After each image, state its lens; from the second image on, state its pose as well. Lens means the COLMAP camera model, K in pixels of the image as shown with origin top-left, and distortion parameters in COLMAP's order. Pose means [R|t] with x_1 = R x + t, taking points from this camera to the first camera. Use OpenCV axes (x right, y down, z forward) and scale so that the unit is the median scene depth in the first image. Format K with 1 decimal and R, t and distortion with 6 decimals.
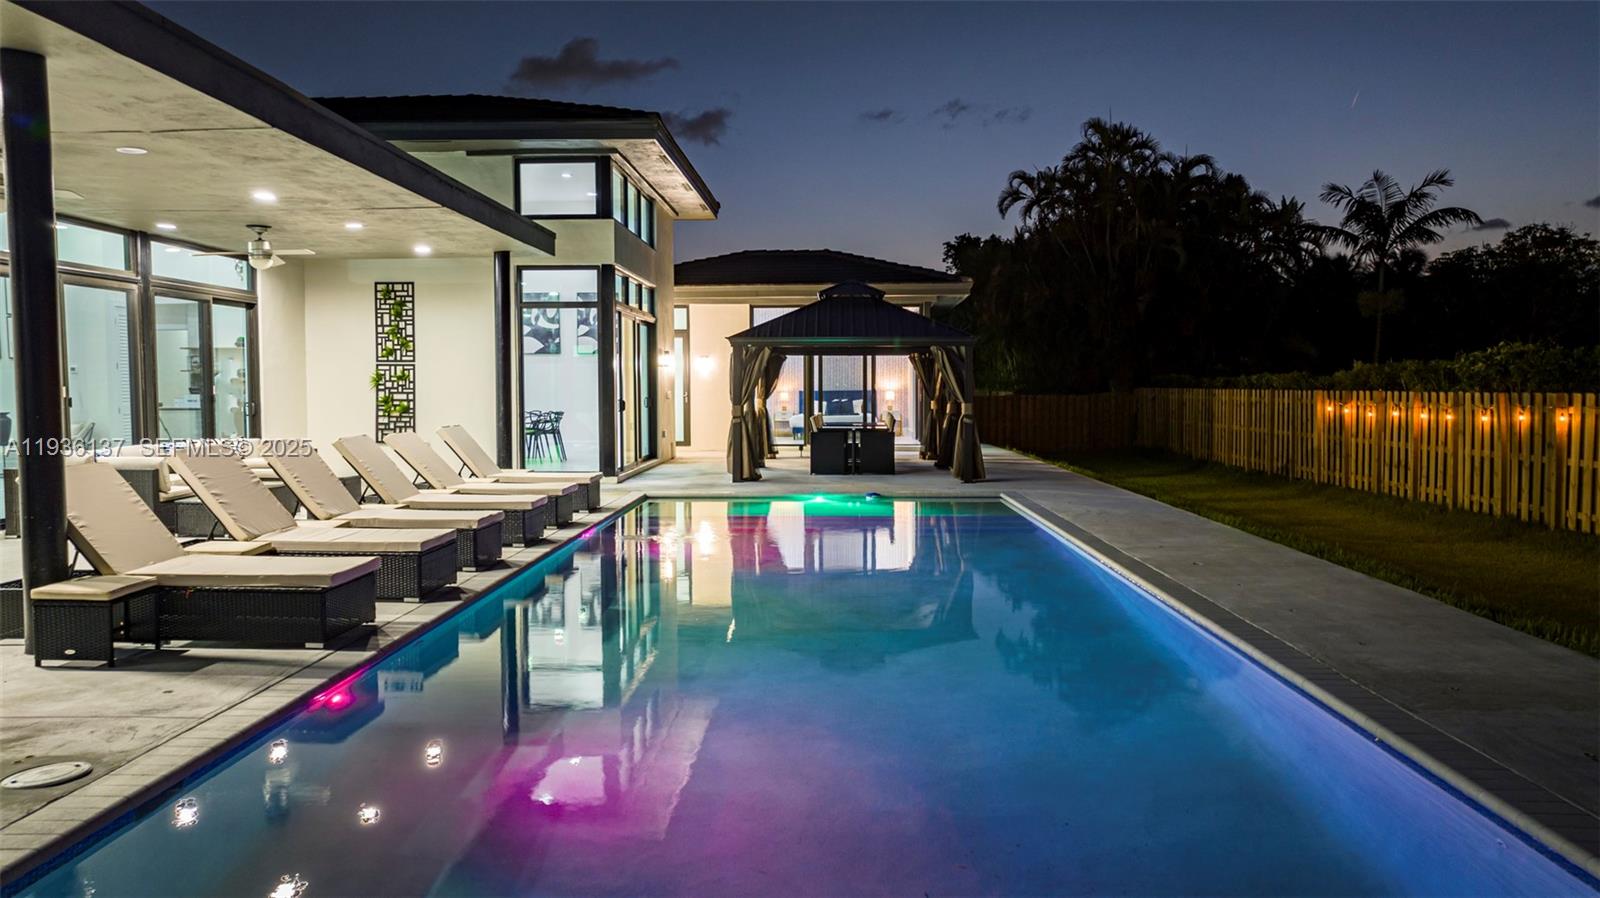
lens RADIAL K [[1132.4, 0, 801.2], [0, 1132.4, 439.2], [0, 0, 1]] dist [-0.021837, 0.008148]
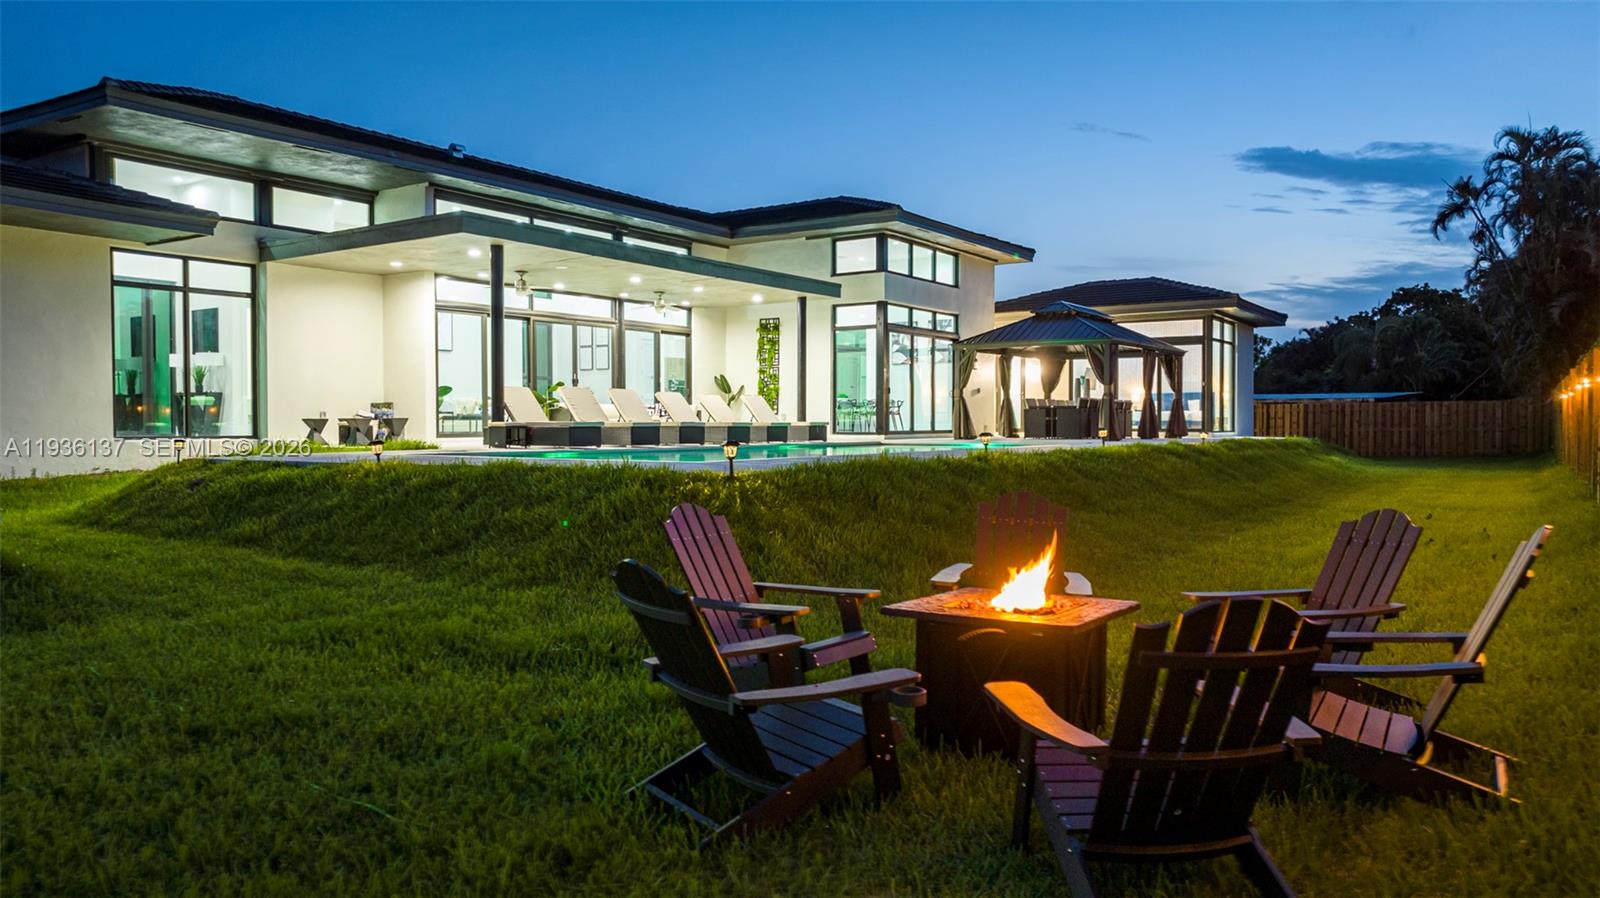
lens RADIAL K [[1120.2, 0, 794.9], [0, 1120.2, 447.2], [0, 0, 1]] dist [-0.014791, -0.001101]
pose [[0.848600, 0.015042, -0.528821, 0.556460], [-0.026919, 0.999529, -0.014766, 0.076413], [0.528349, 0.026766, 0.848605, -0.389799]]
